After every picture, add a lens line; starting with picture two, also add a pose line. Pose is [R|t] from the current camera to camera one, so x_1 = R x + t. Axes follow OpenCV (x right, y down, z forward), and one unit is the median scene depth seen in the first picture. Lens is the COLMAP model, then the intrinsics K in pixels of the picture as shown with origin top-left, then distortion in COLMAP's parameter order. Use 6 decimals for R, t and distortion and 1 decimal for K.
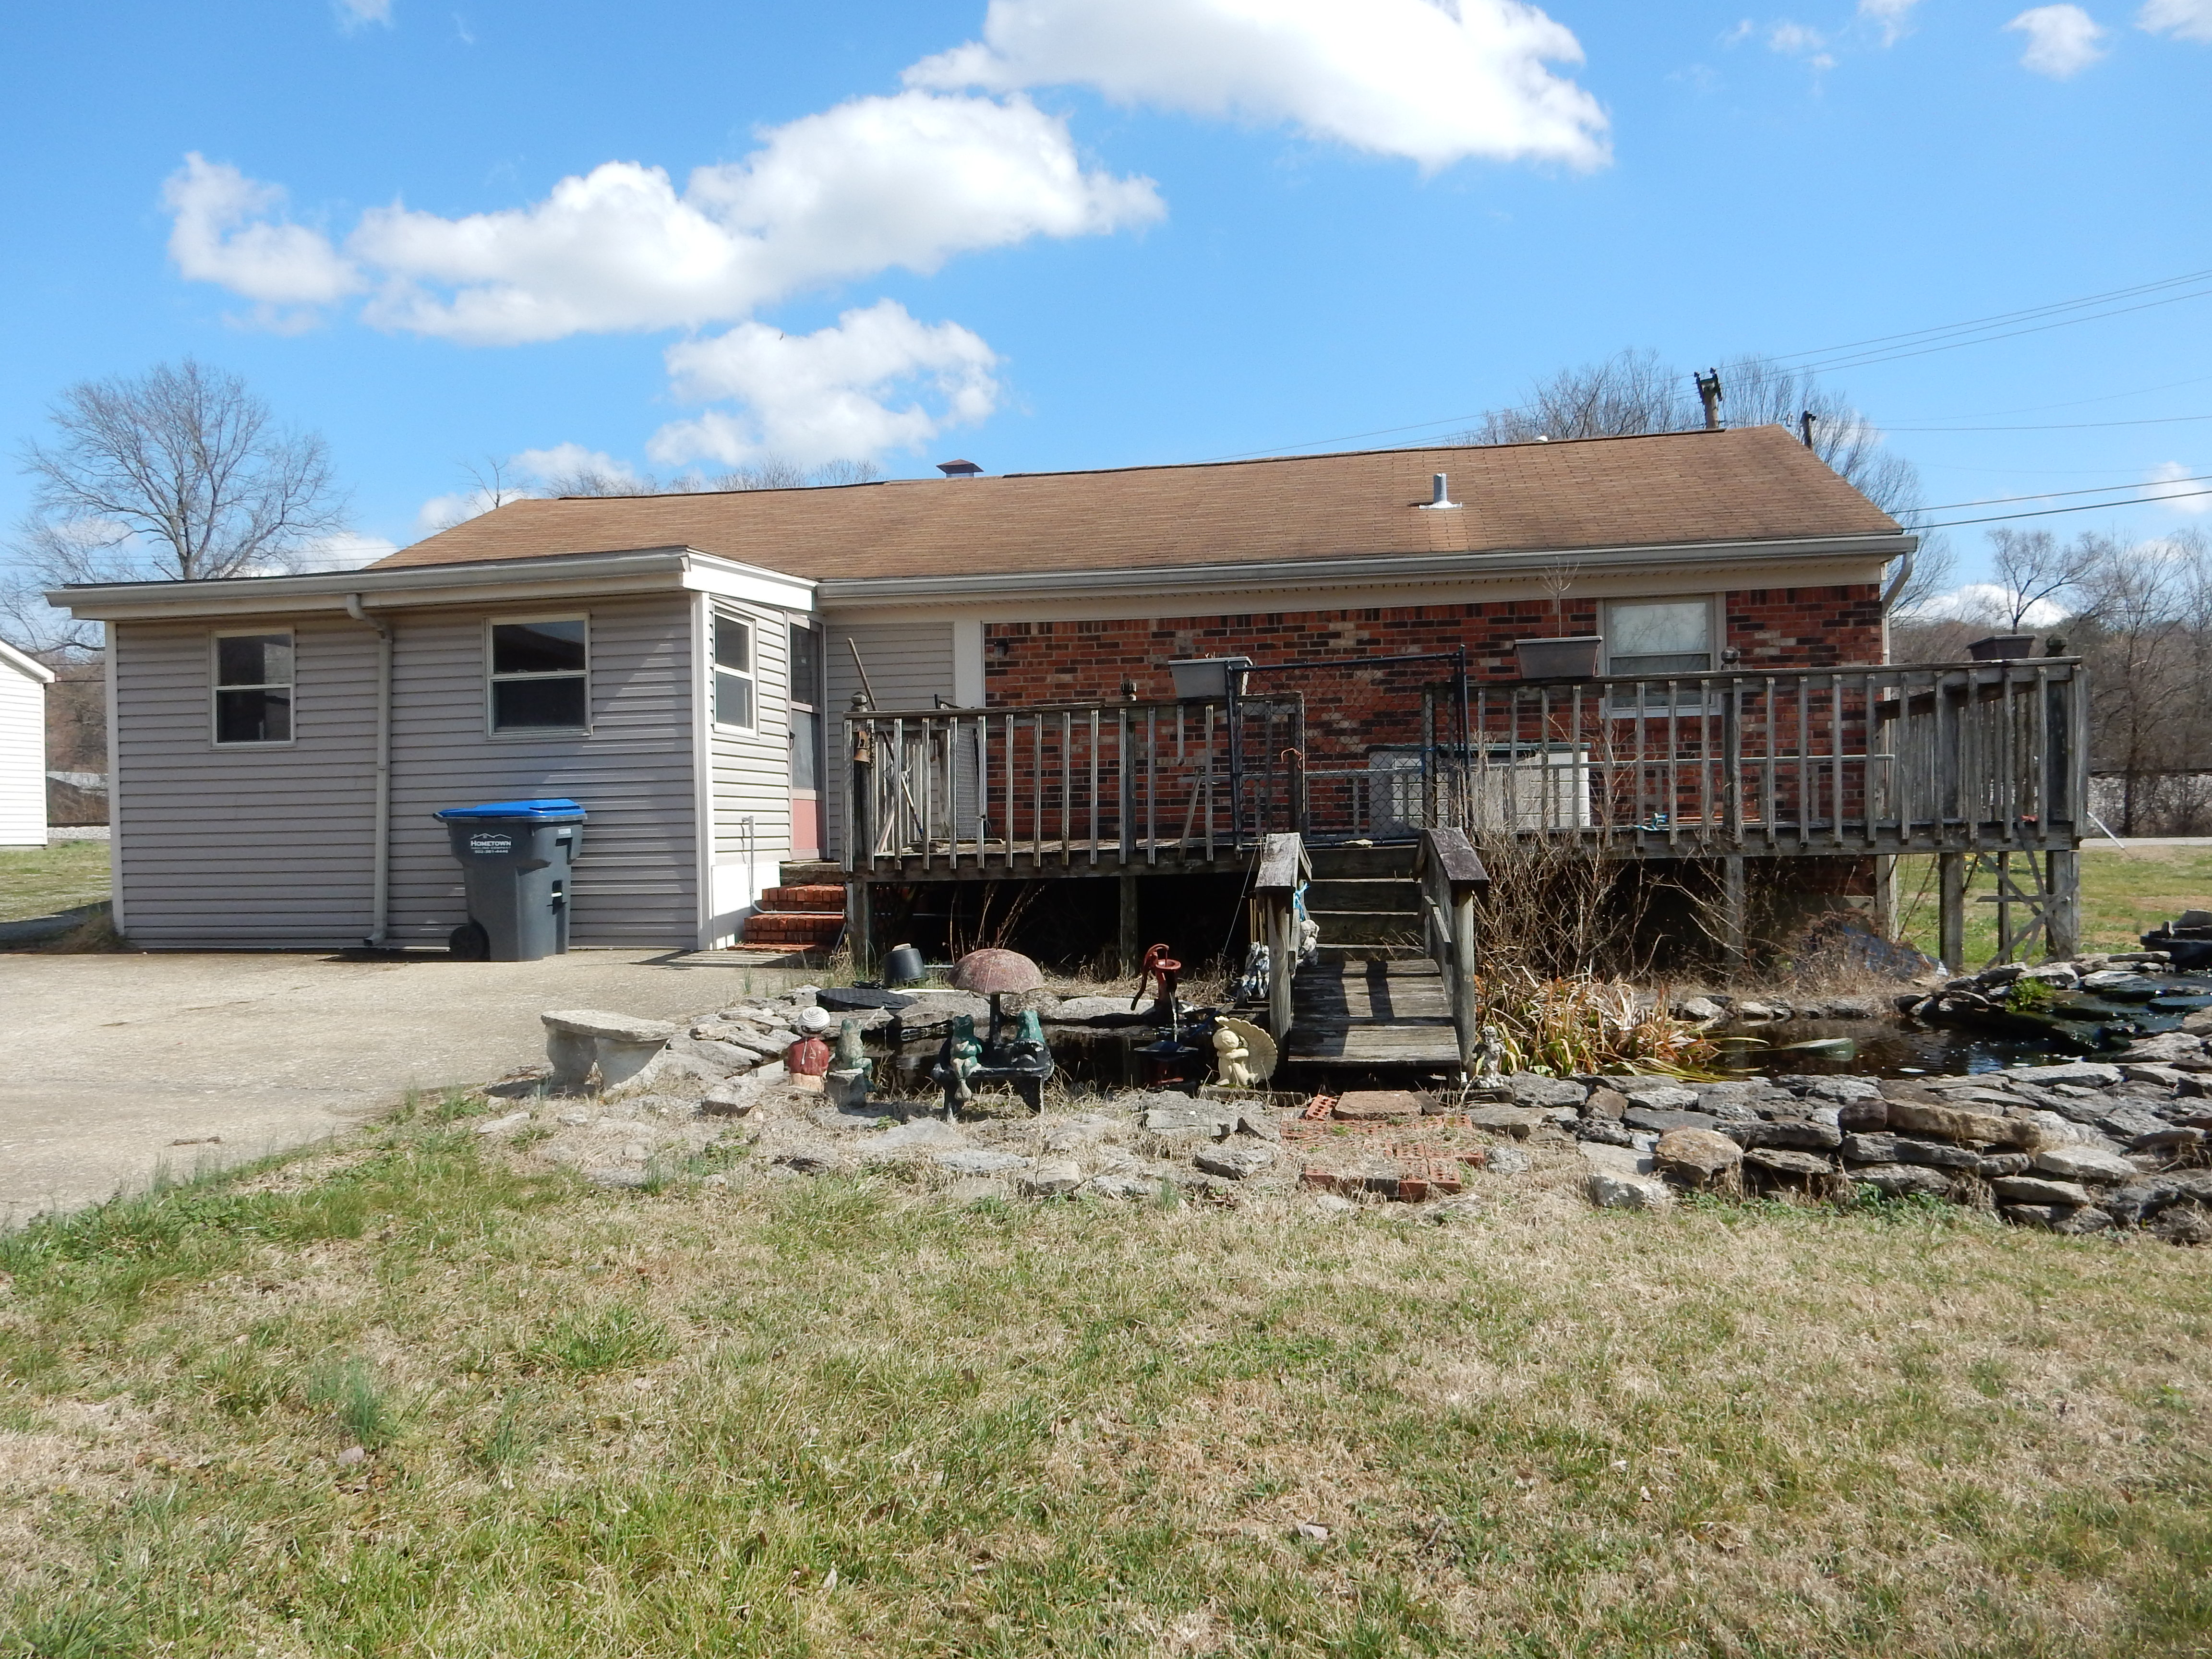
lens RADIAL K [[1632.8, 0, 1106.0], [0, 1632.8, 829.5], [0, 0, 1]] dist [0.000598, 0.000497]
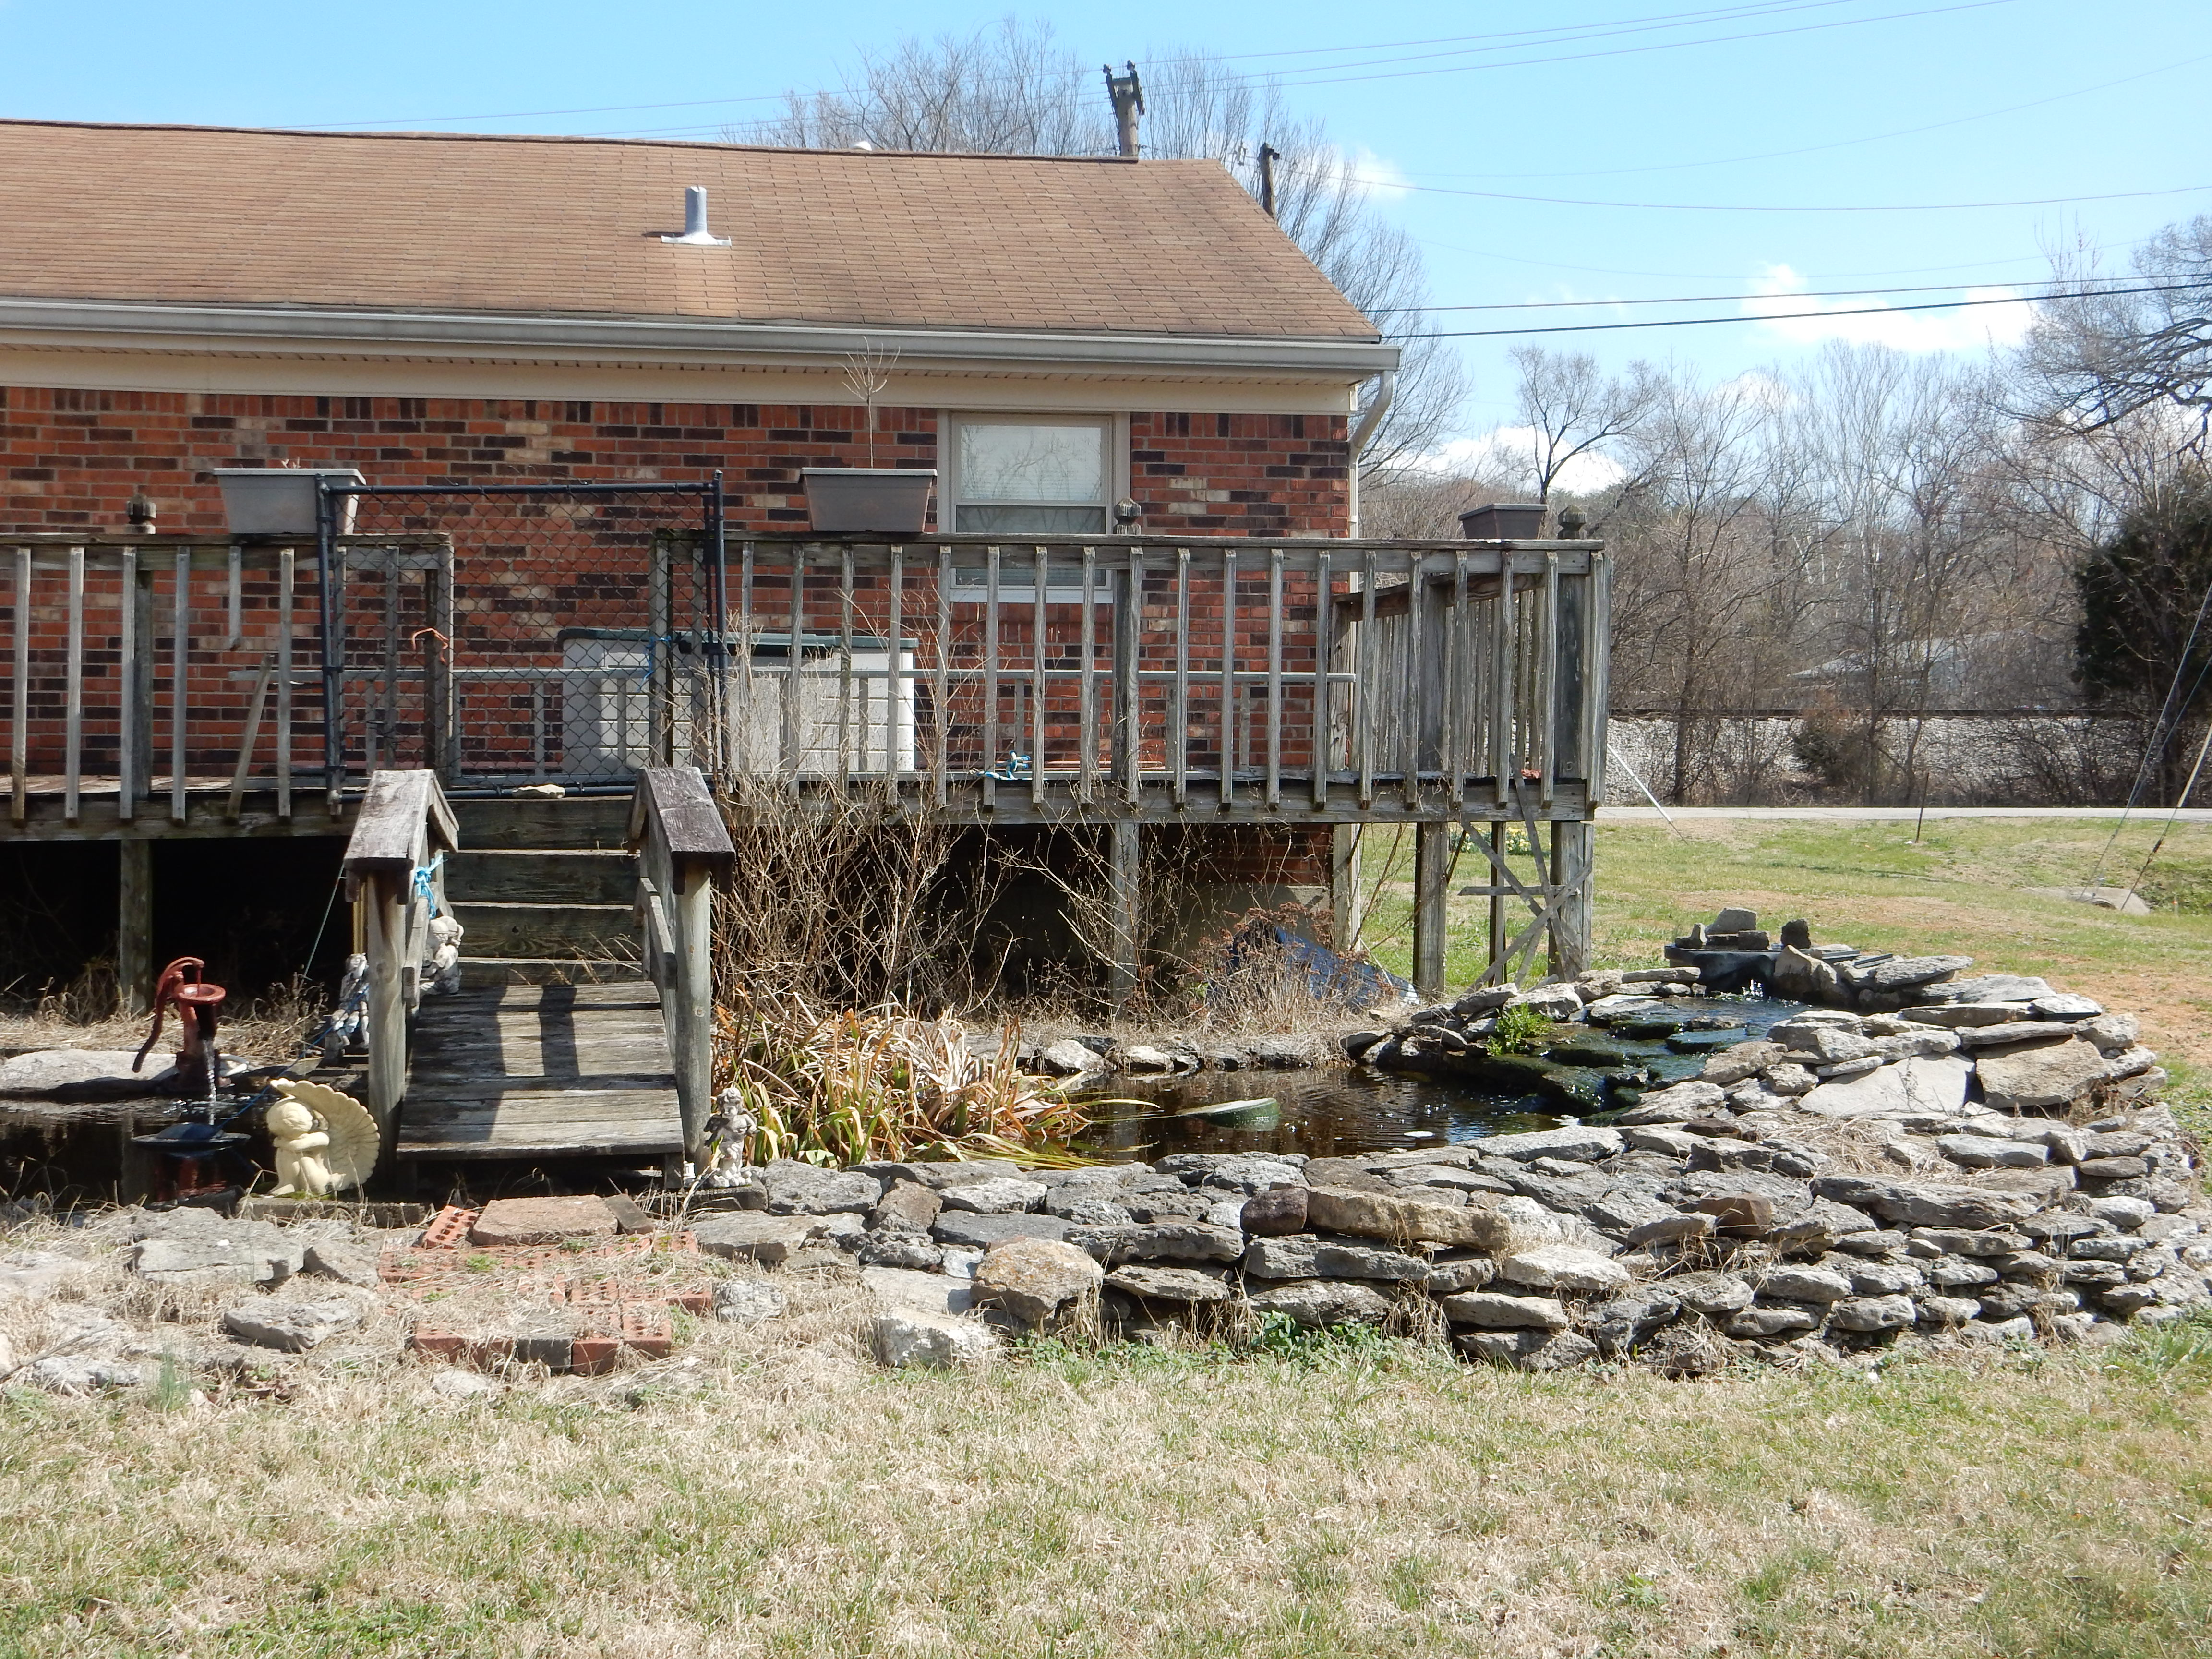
lens RADIAL K [[2721.4, 0, 1106.0], [0, 2721.4, 829.5], [0, 0, 1]] dist [0.008804, -0.029268]
pose [[0.943334, 0.015485, 0.331482, 0.019499], [-0.022224, 0.999616, 0.016551, 0.001622], [-0.331099, -0.022980, 0.943316, -0.016772]]
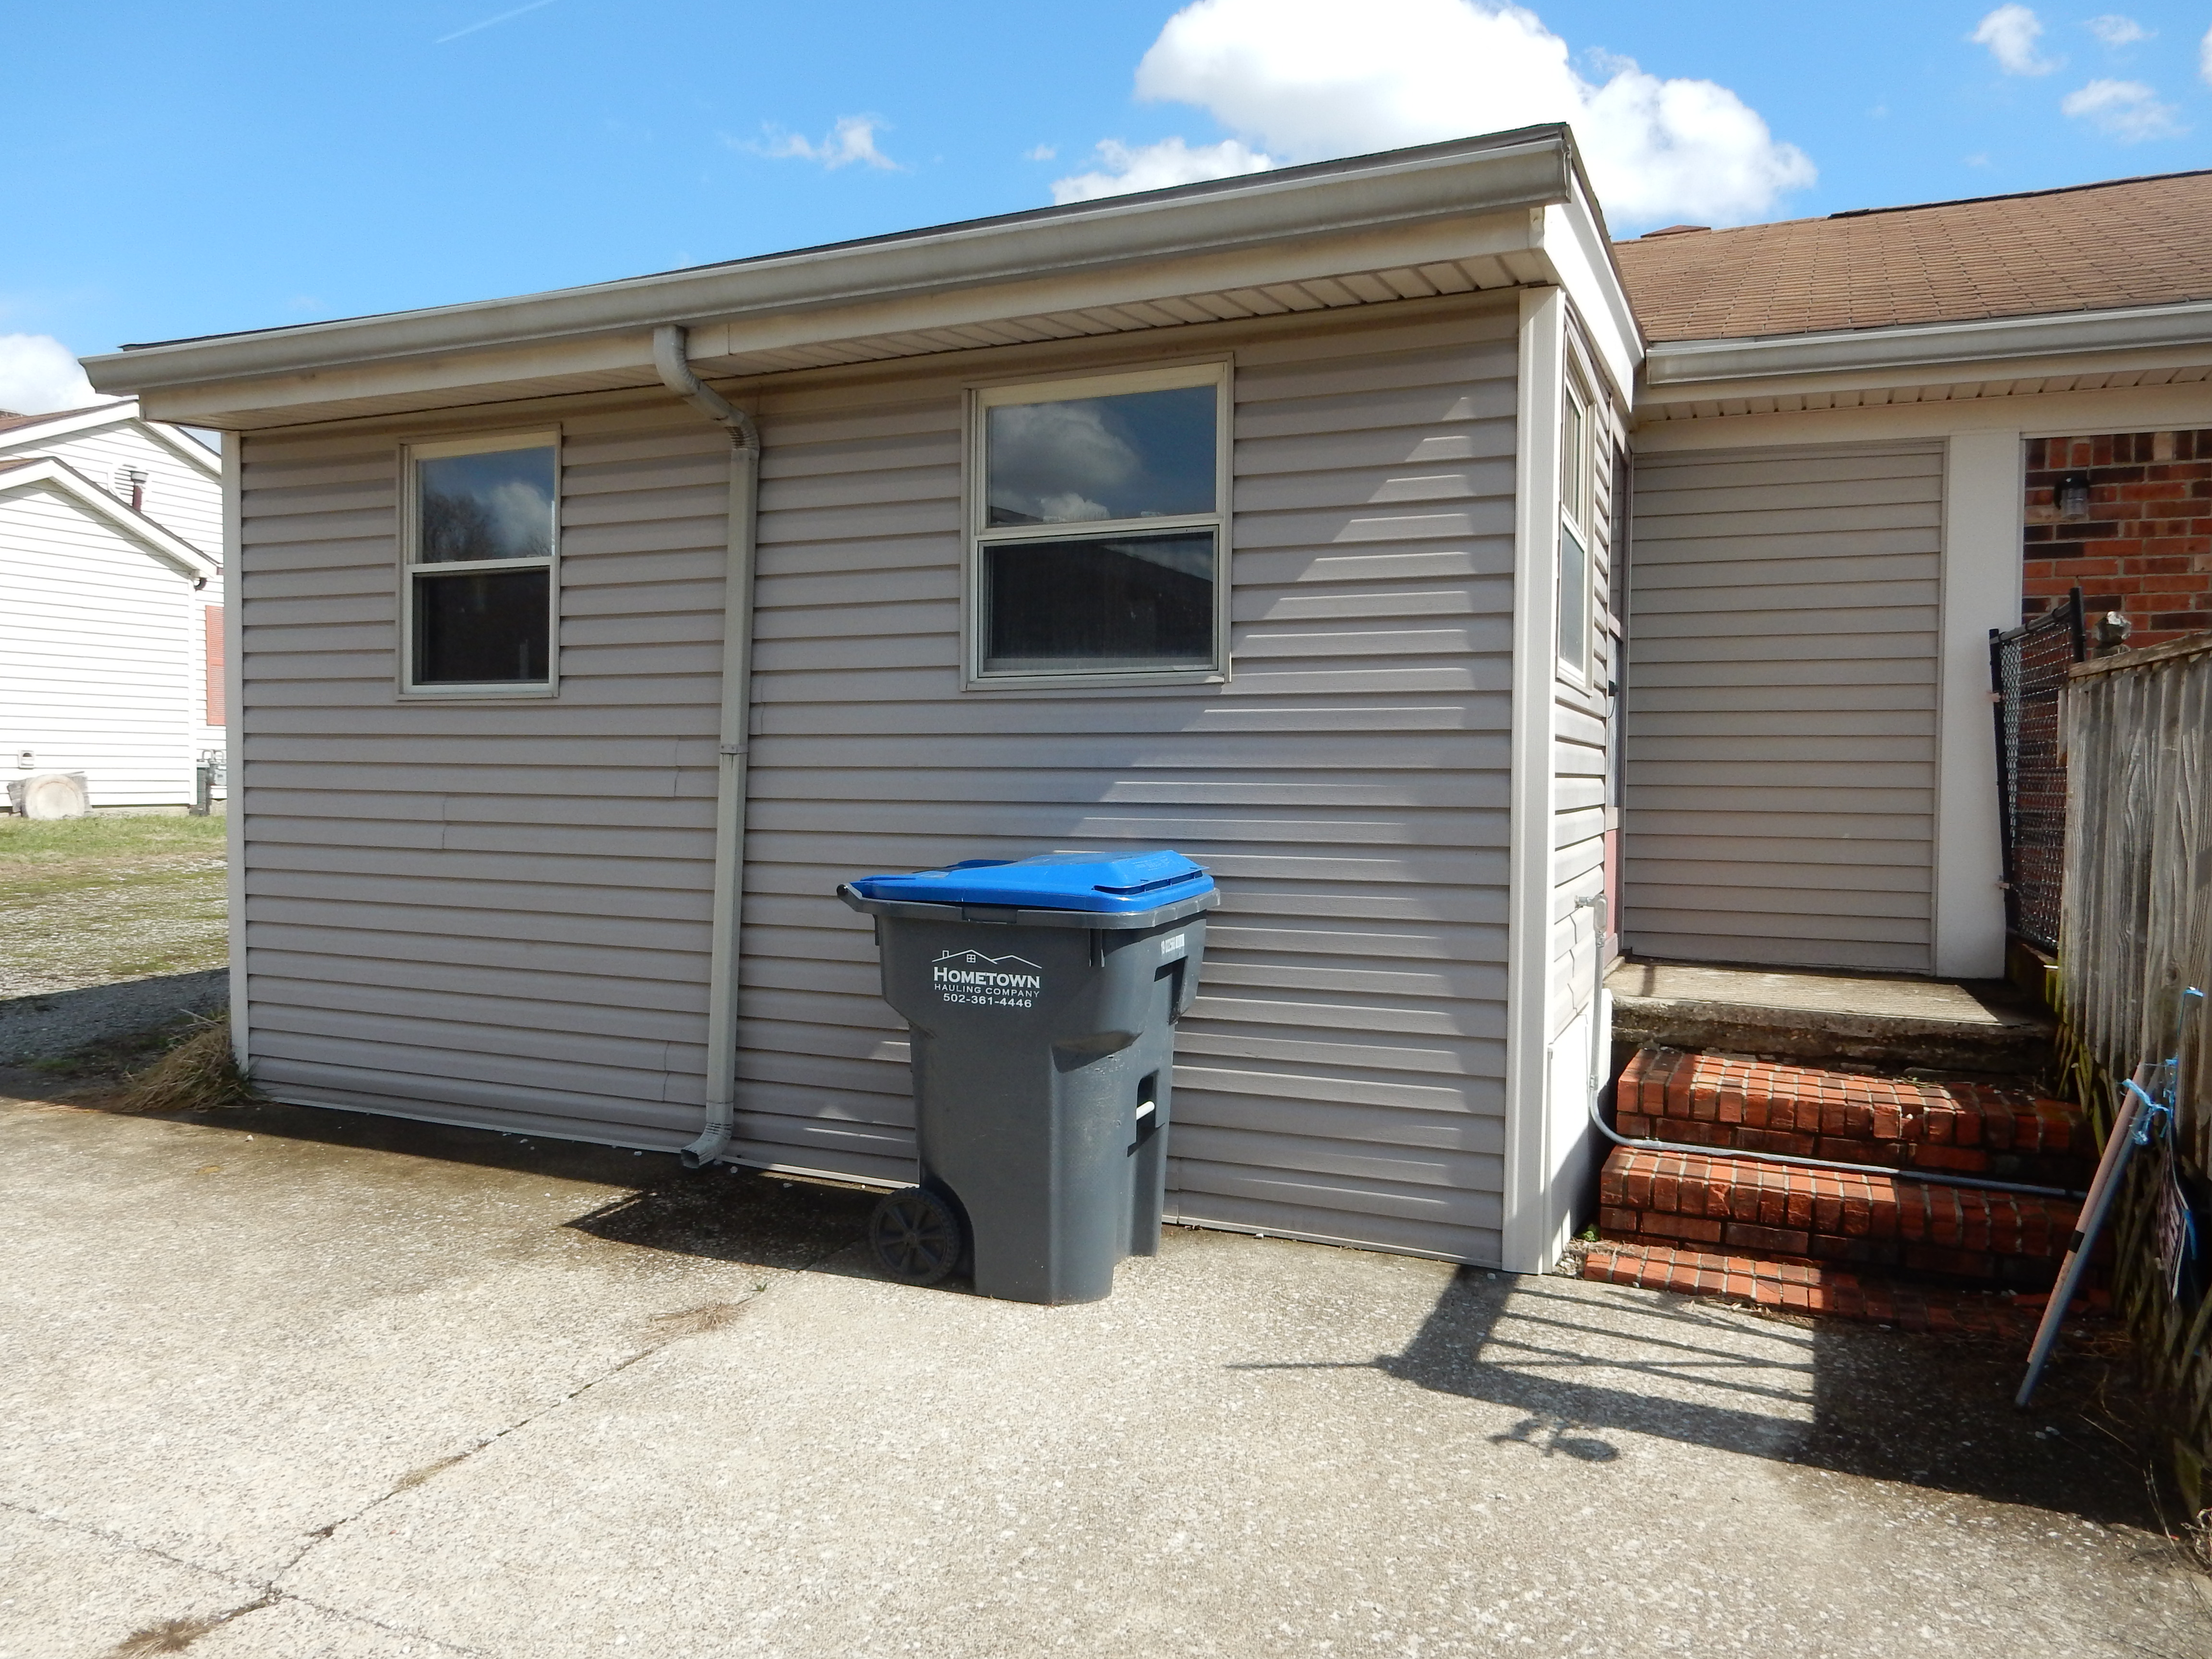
lens RADIAL K [[1635.9, 0, 1106.0], [0, 1635.9, 829.5], [0, 0, 1]] dist [-0.039345, 0.108823]
pose [[0.973765, 0.036320, -0.224640, -0.265636], [-0.029148, 0.998956, 0.035163, -0.037075], [0.225683, -0.027692, 0.973807, 0.641515]]
